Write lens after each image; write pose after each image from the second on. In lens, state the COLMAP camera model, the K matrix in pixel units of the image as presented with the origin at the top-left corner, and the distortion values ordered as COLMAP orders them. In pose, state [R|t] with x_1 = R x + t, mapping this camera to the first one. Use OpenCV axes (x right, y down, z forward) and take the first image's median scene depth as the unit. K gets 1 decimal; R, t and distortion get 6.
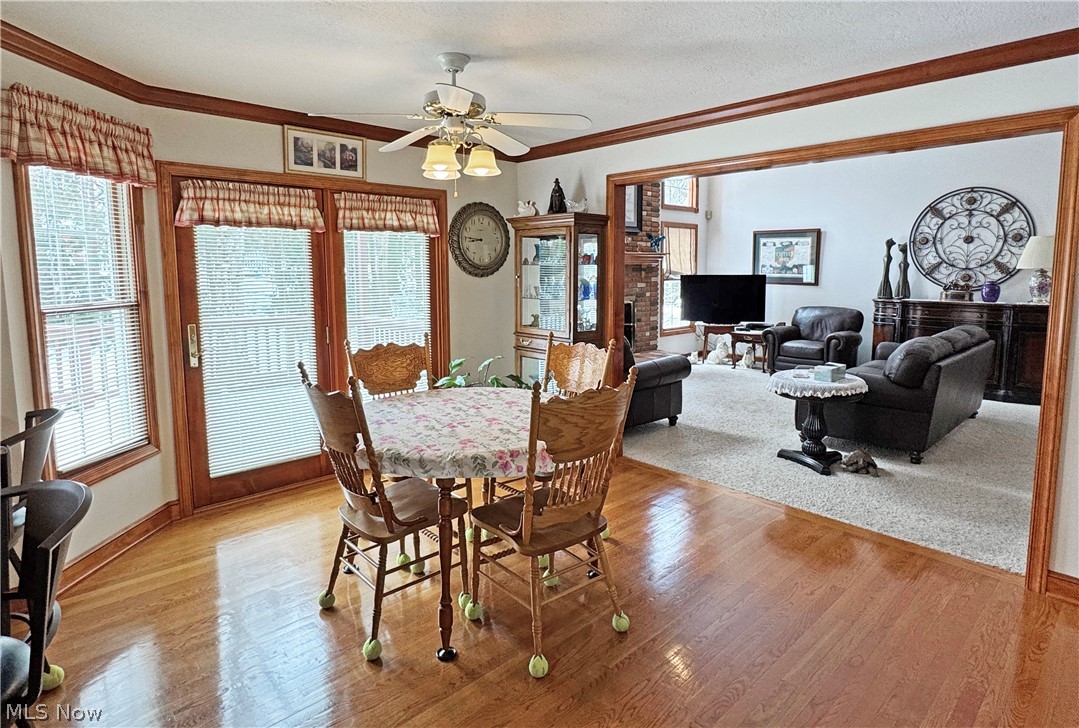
lens RADIAL K [[583.9, 0, 538.6], [0, 583.9, 328.6], [0, 0, 1]] dist [0.000680, -0.000469]
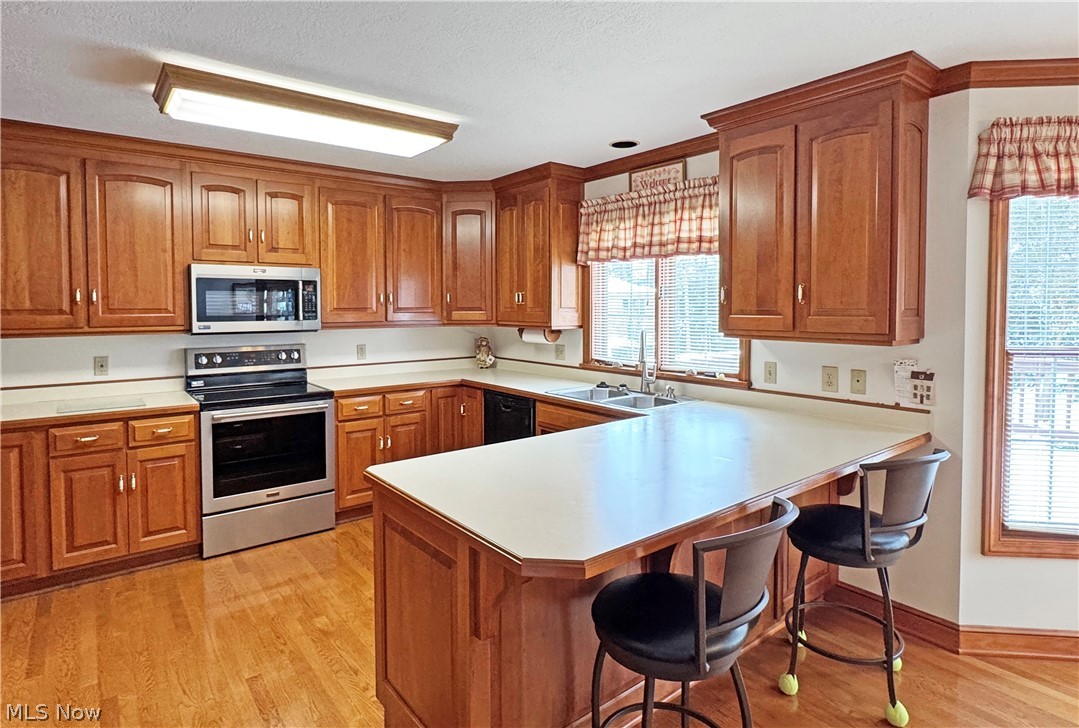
lens RADIAL K [[583.9, 0, 538.6], [0, 583.9, 328.6], [0, 0, 1]] dist [0.000680, -0.000469]
pose [[-0.072977, 0.033553, -0.996769, 0.126354], [-0.099715, 0.994181, 0.040766, -0.026286], [0.992336, 0.102368, -0.069207, 0.277749]]
